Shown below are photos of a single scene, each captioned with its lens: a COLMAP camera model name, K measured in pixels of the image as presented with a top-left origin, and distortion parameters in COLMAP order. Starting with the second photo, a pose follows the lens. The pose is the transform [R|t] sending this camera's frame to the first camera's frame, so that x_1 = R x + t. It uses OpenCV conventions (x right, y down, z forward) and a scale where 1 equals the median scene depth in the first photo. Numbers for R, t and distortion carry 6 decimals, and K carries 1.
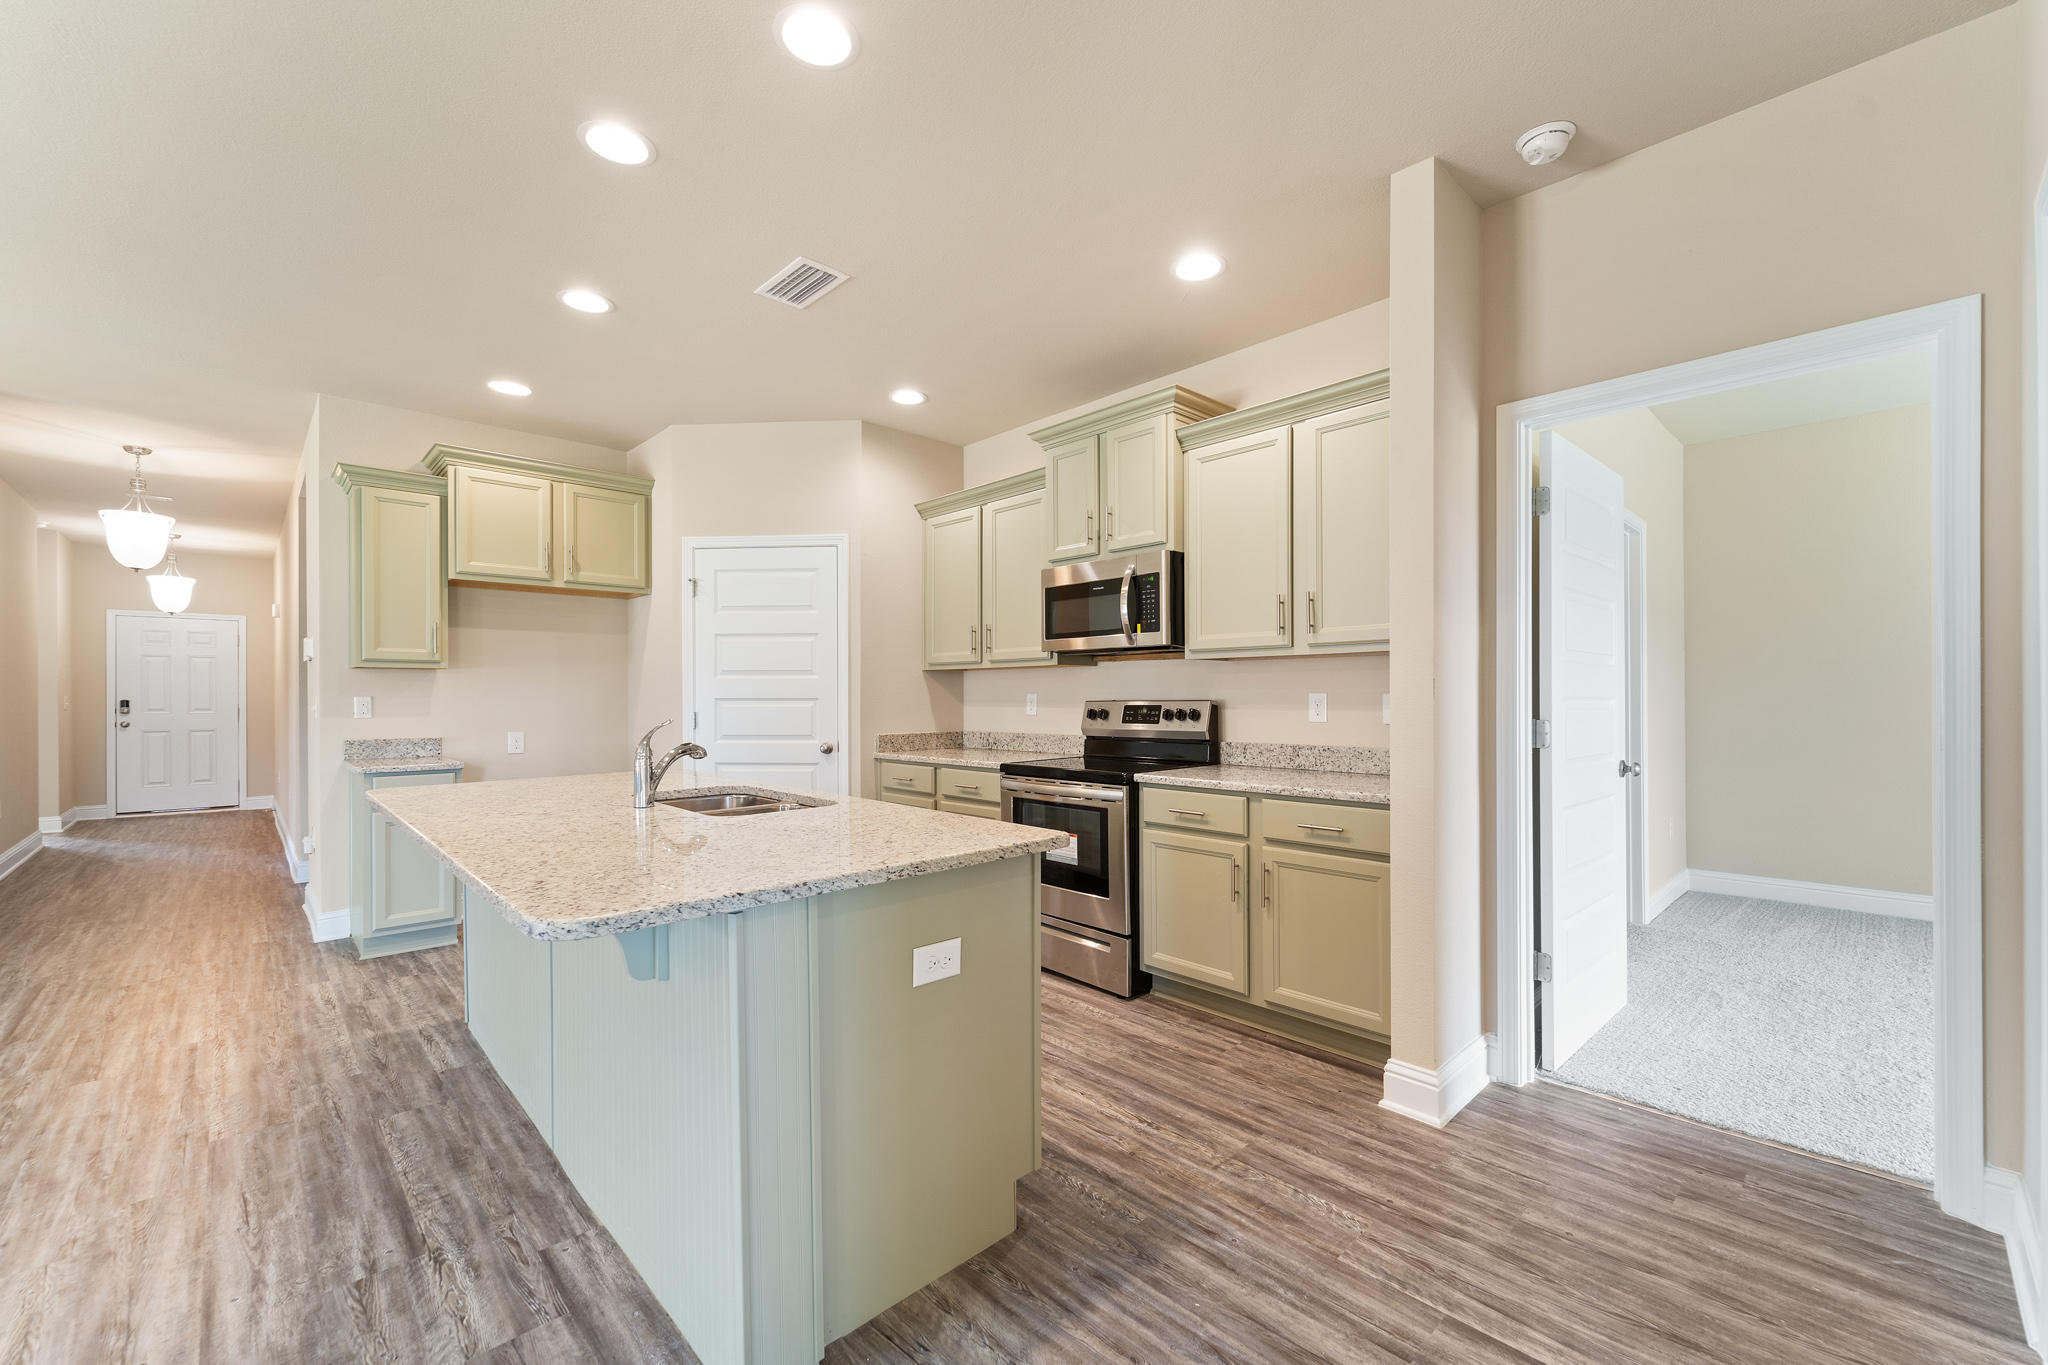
lens RADIAL K [[838.2, 0, 1029.1], [0, 838.2, 692.8], [0, 0, 1]] dist [-0.002203, -0.001085]
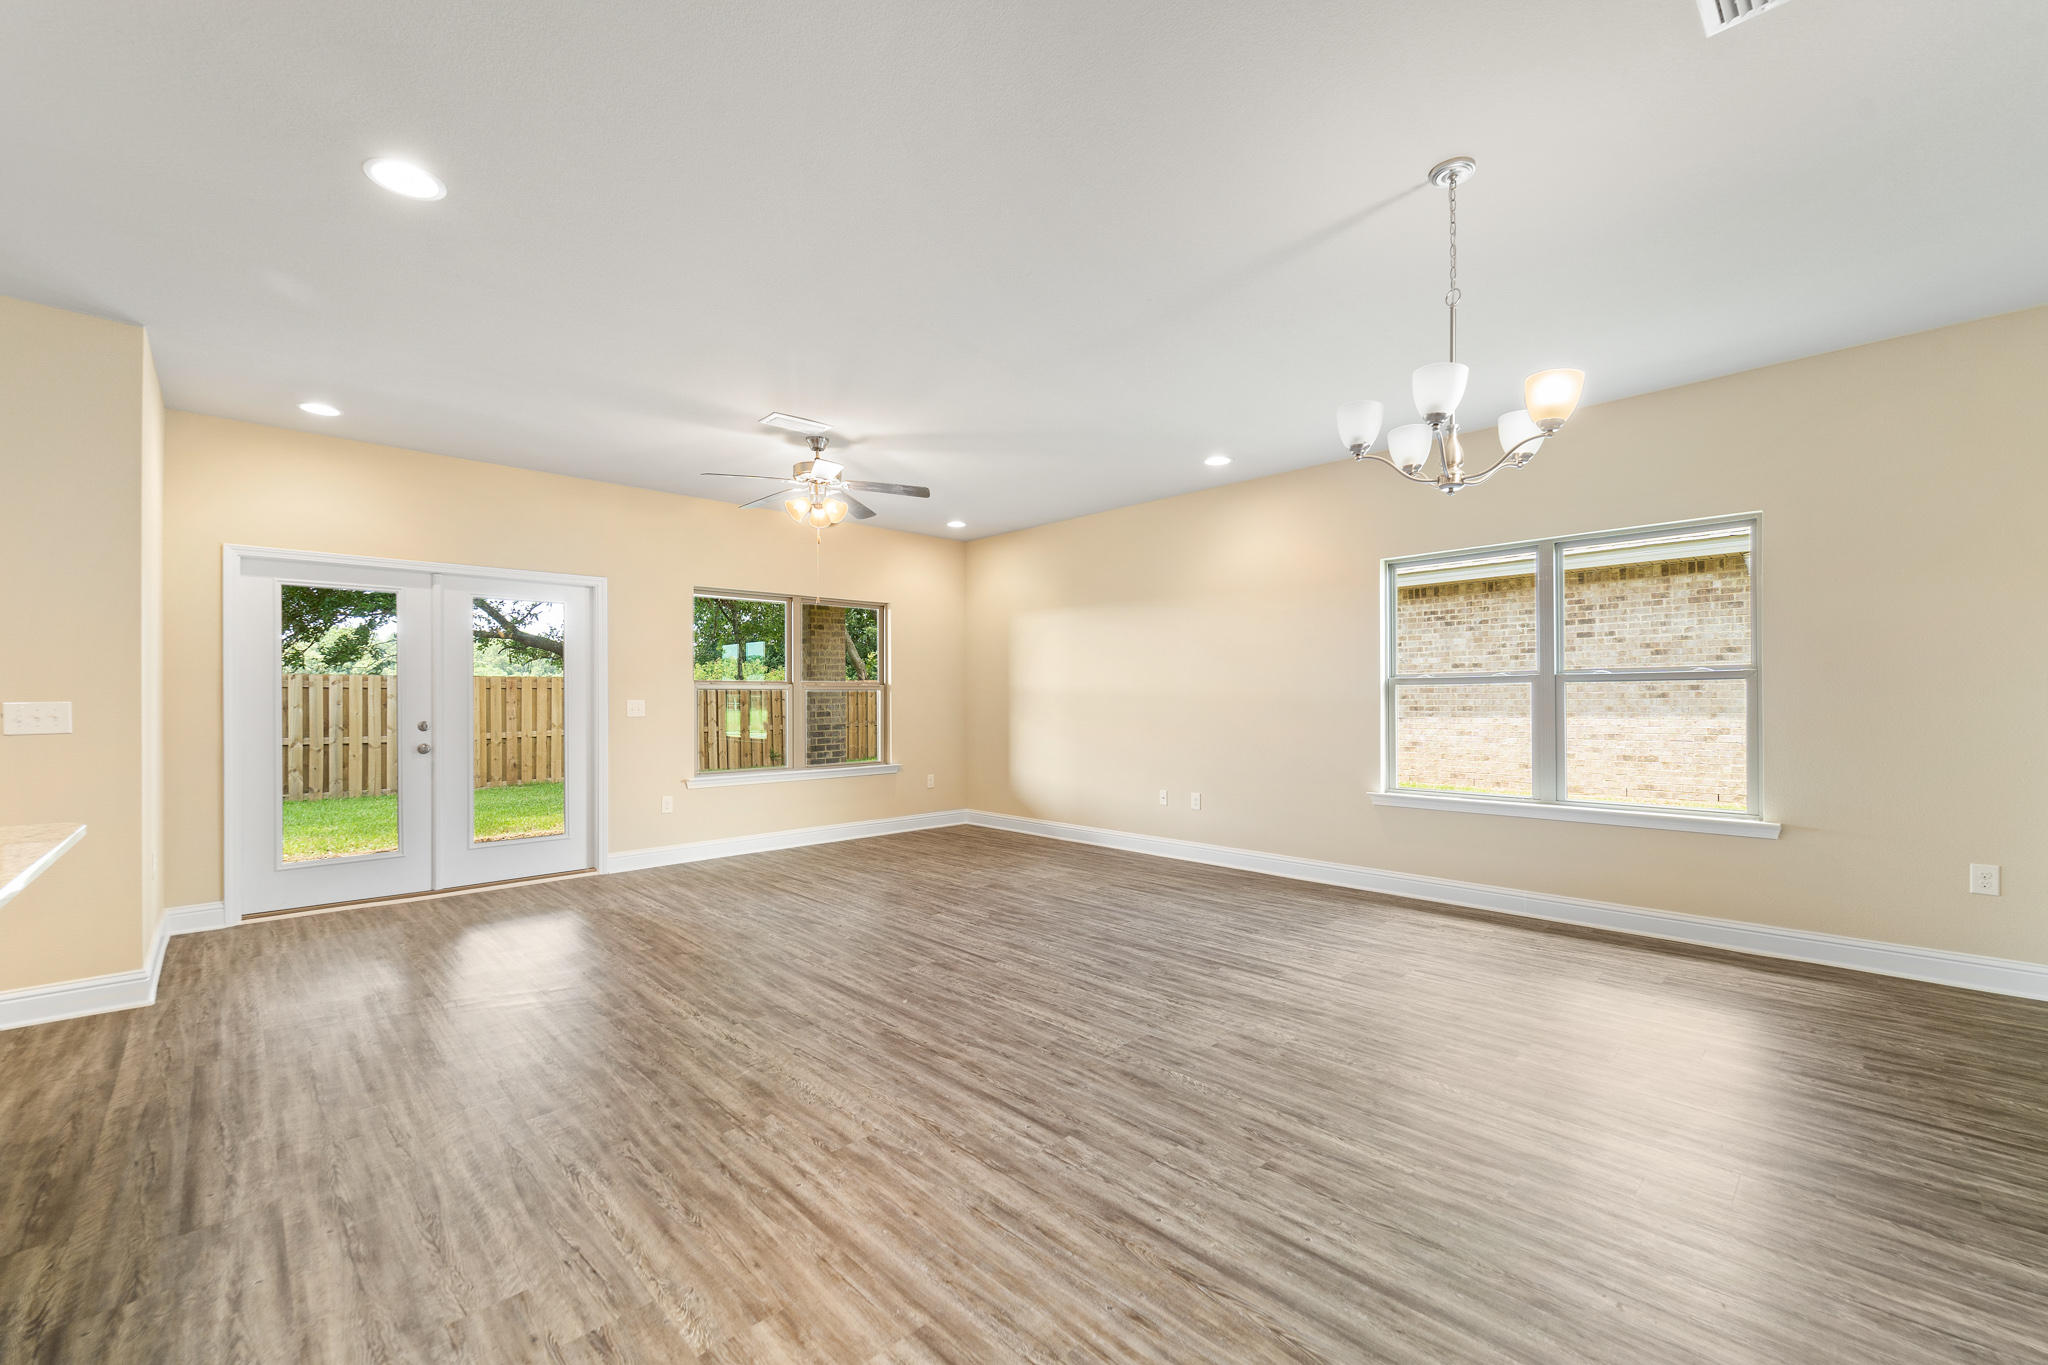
lens RADIAL K [[838.2, 0, 1034.5], [0, 838.2, 691.1], [0, 0, 1]] dist [-0.002203, -0.001085]
pose [[-0.999912, 0.009090, -0.009680, -0.904214], [0.009131, 0.999950, -0.004182, 0.001213], [0.009642, -0.004270, -0.999944, 0.967962]]
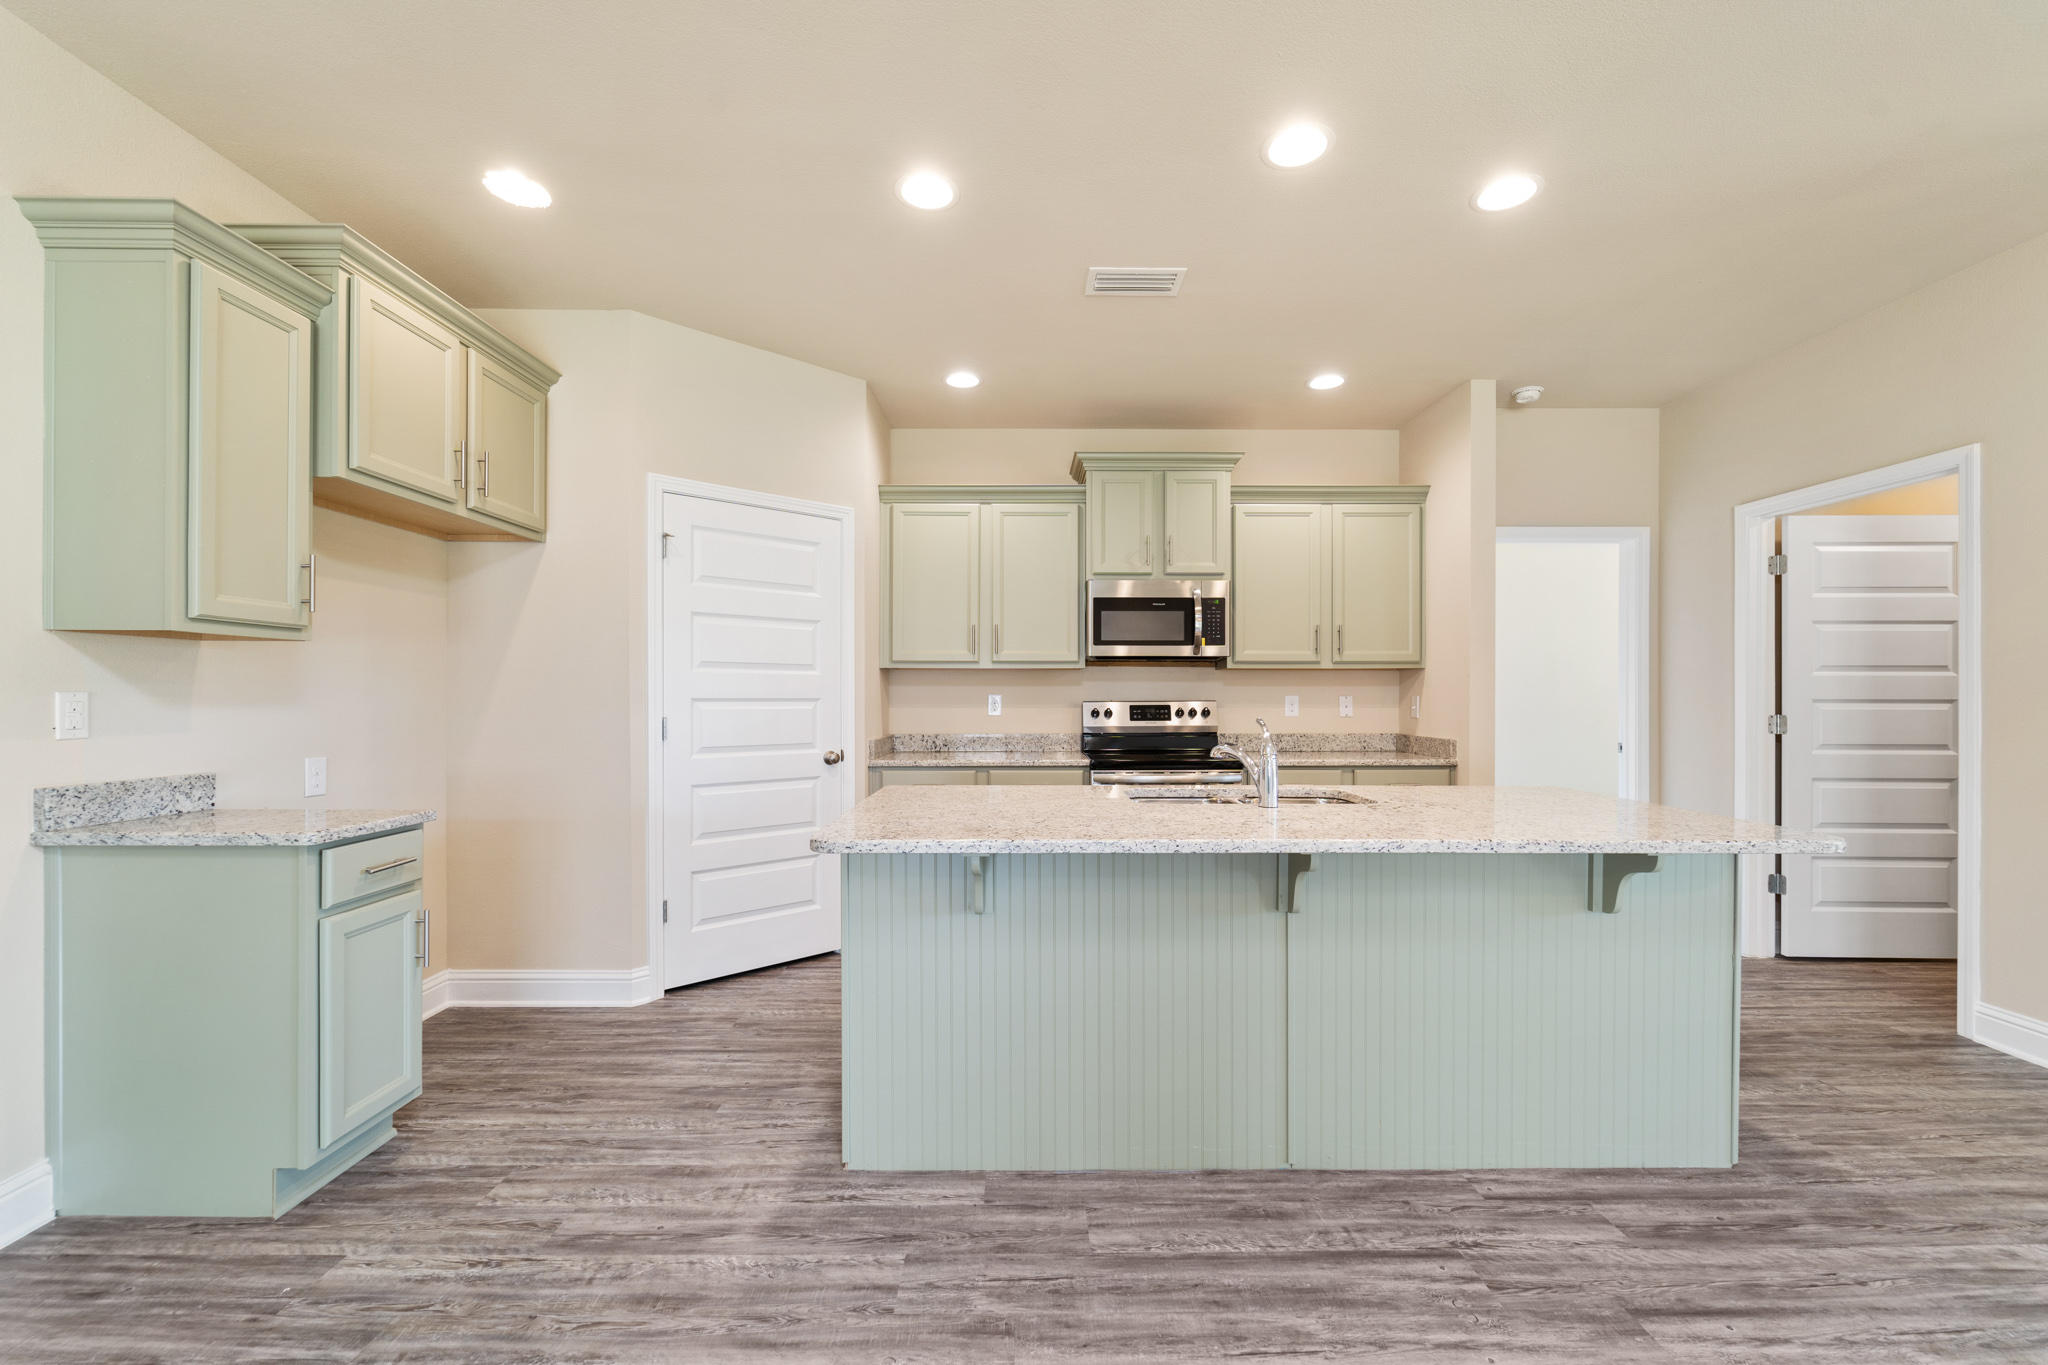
lens RADIAL K [[838.2, 0, 1037.7], [0, 838.2, 692.7], [0, 0, 1]] dist [-0.002203, -0.001085]
pose [[0.679987, 0.007665, 0.733184, -0.922566], [-0.005782, 0.999970, -0.005092, 0.004785], [-0.733202, -0.000776, 0.680011, 0.350511]]
